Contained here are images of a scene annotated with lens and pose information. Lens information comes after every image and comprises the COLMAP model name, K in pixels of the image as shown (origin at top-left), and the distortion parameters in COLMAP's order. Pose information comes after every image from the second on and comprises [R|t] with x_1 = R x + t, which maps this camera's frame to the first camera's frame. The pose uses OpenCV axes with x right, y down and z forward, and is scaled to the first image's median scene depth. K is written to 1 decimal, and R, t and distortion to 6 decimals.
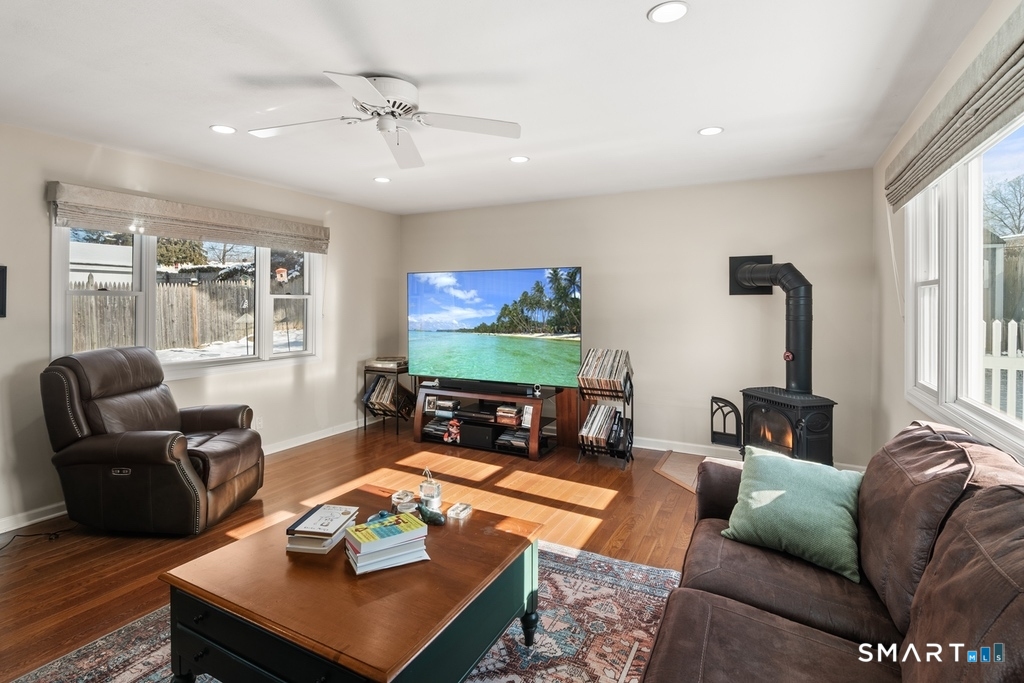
lens RADIAL K [[501.7, 0, 503.2], [0, 501.7, 308.5], [0, 0, 1]] dist [0.000817, 0.000185]
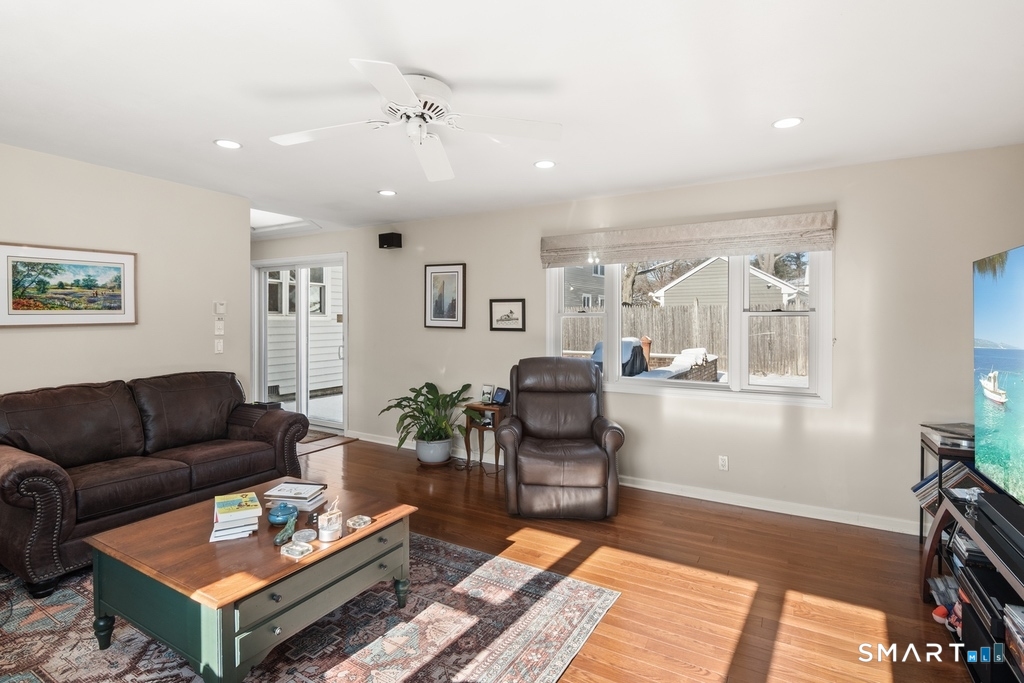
lens RADIAL K [[501.7, 0, 503.2], [0, 501.7, 308.5], [0, 0, 1]] dist [0.000817, 0.000185]
pose [[-0.032875, -0.029435, -0.999026, 0.430932], [-0.013555, 0.999487, -0.029002, -0.003963], [0.999368, 0.012588, -0.033258, 0.739853]]
